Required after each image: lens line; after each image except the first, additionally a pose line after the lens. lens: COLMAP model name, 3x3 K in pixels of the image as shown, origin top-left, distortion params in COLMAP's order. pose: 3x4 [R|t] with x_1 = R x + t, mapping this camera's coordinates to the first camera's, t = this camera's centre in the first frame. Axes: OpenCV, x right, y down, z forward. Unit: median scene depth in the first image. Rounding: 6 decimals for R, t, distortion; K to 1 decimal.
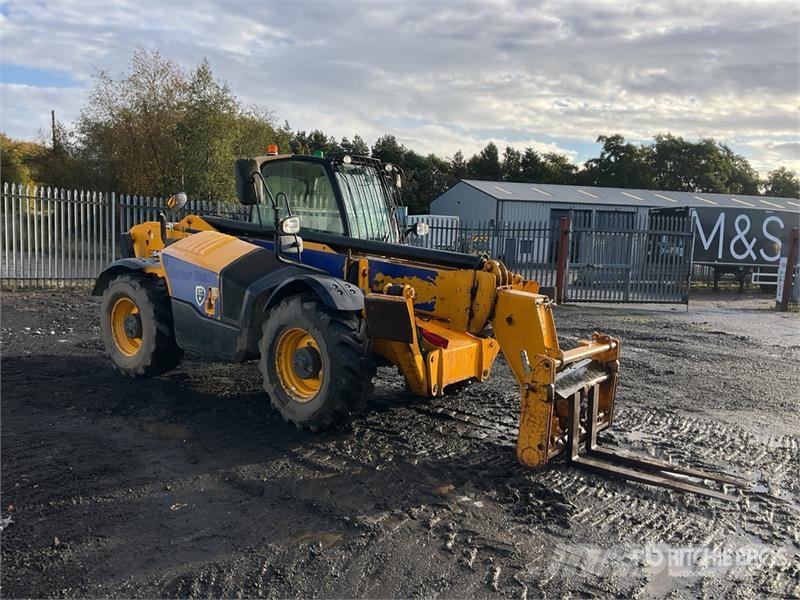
lens RADIAL K [[659.1, 0, 398.5], [0, 659.1, 305.3], [0, 0, 1]] dist [0.098181, -0.184265]
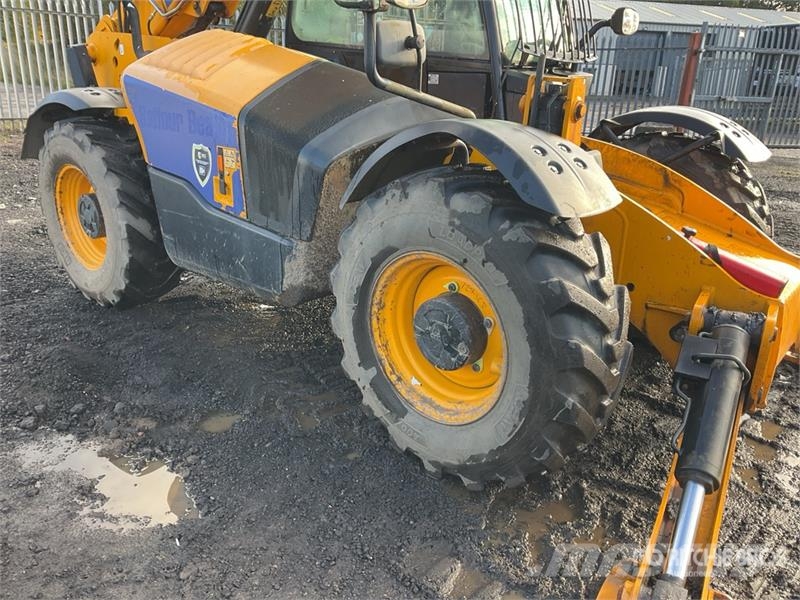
lens RADIAL K [[655.0, 0, 400.0], [0, 655.0, 300.0], [0, 0, 1]] dist [0.118815, -0.238929]
pose [[0.999130, 0.000519, -0.041695, -0.141082], [0.008933, 0.974043, 0.226188, -0.027963], [0.040730, -0.226364, 0.973191, 0.540256]]
